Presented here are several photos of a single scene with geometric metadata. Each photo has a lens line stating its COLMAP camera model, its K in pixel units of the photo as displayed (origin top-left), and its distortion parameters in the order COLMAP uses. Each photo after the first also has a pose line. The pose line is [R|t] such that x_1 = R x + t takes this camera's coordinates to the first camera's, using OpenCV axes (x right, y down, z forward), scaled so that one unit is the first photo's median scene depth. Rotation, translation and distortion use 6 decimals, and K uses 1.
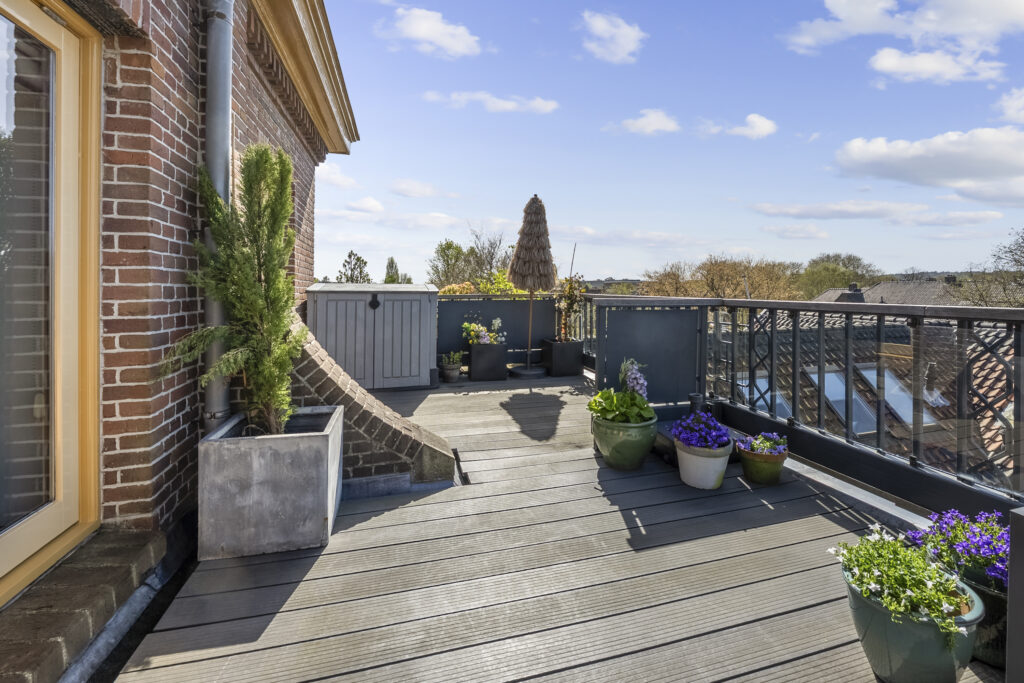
lens RADIAL K [[423.3, 0, 514.9], [0, 423.3, 344.8], [0, 0, 1]] dist [-0.009467, 0.000332]
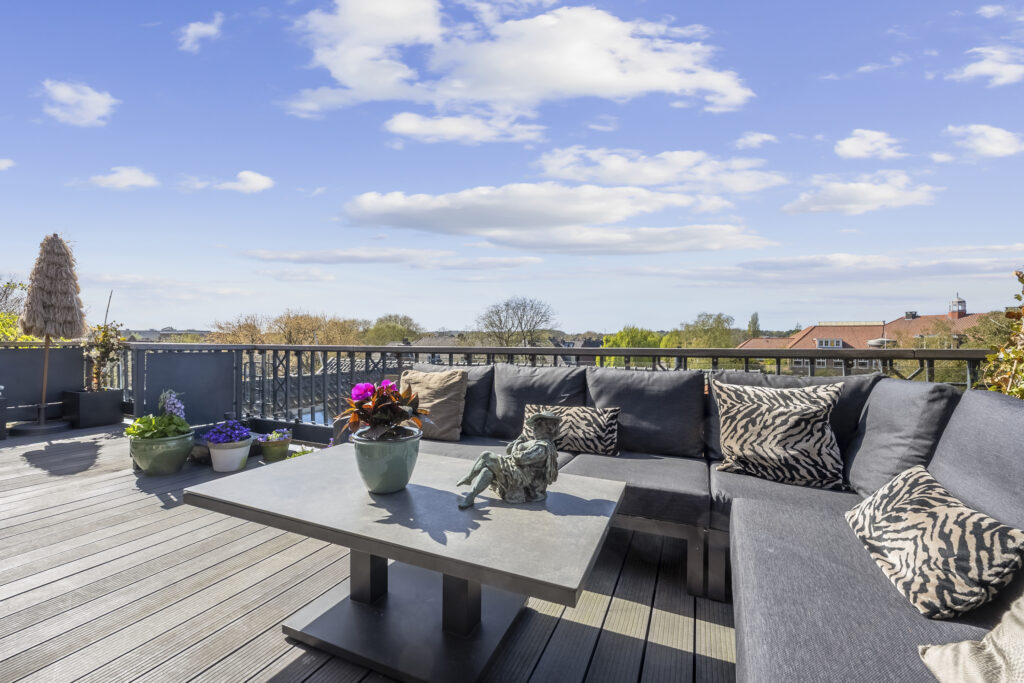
lens RADIAL K [[423.3, 0, 514.9], [0, 423.3, 344.8], [0, 0, 1]] dist [-0.009467, 0.000332]
pose [[0.620717, 0.001859, 0.784032, -0.047975], [0.096417, 0.992226, -0.078686, 0.063275], [-0.778084, 0.124435, 0.615712, -0.394813]]
